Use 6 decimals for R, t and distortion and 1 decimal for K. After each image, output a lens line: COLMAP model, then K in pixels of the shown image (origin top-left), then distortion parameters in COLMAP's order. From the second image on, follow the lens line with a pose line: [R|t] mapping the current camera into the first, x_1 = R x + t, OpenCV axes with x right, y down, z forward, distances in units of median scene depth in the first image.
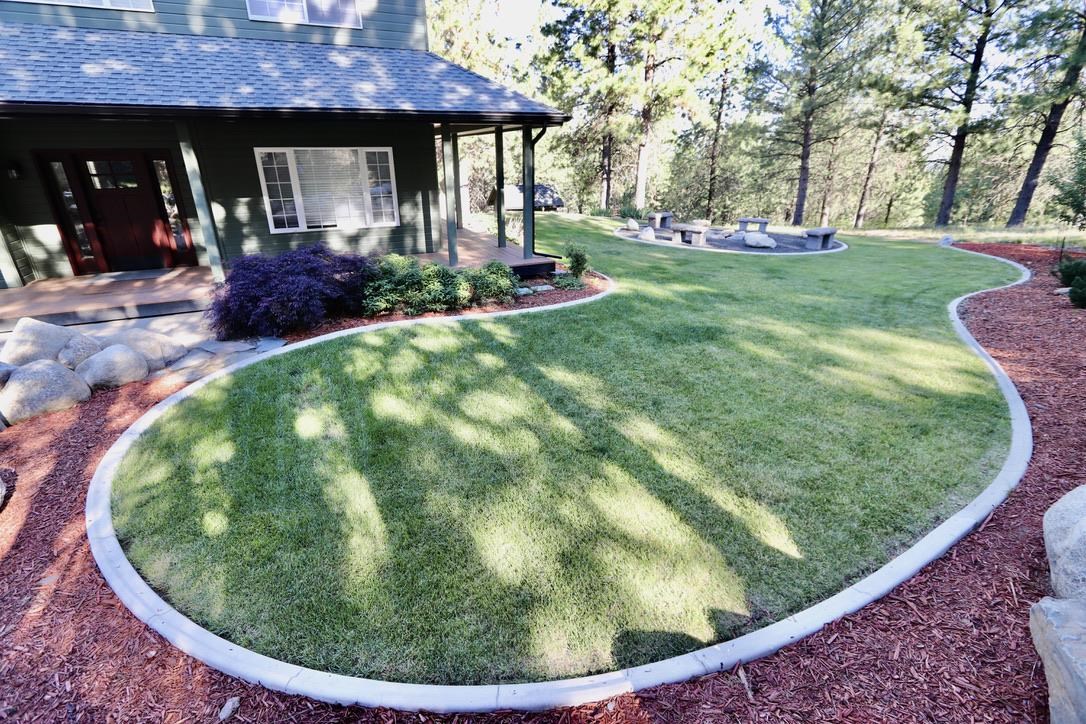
lens RADIAL K [[504.5, 0, 542.6], [0, 504.5, 346.6], [0, 0, 1]] dist [-0.001891, -0.000384]
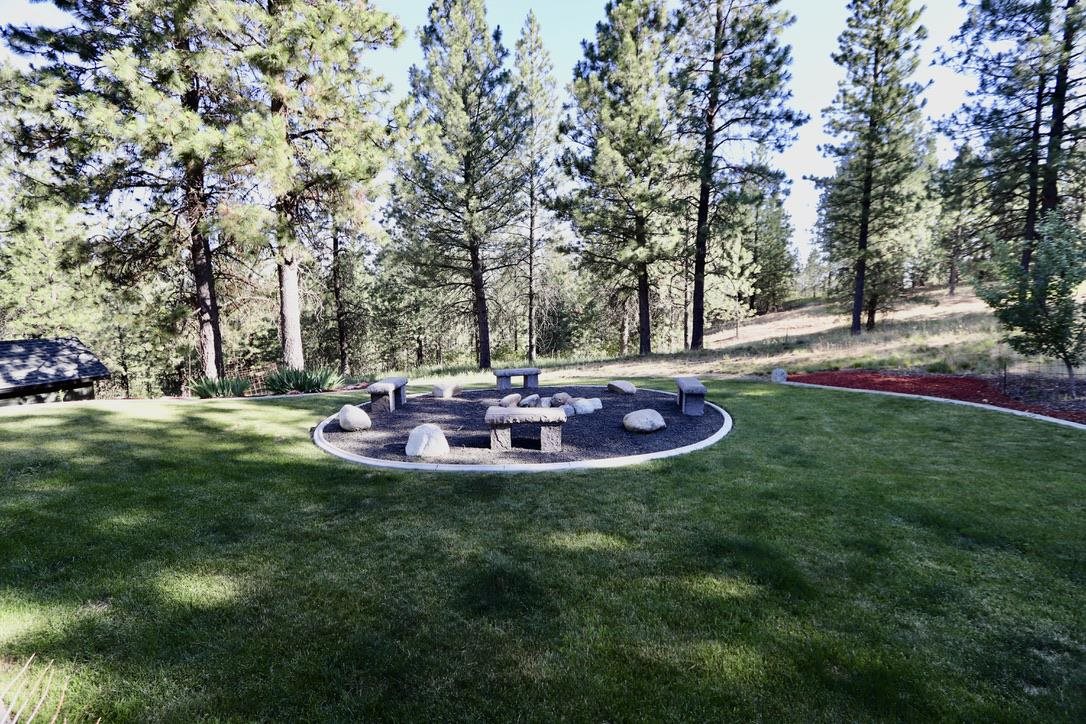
lens RADIAL K [[504.5, 0, 542.6], [0, 504.5, 346.6], [0, 0, 1]] dist [-0.001891, -0.000384]
pose [[0.710602, -0.081136, 0.698900, 0.000079], [0.259533, 0.953508, -0.153184, -0.132799], [-0.653978, 0.290240, 0.698622, 0.401239]]
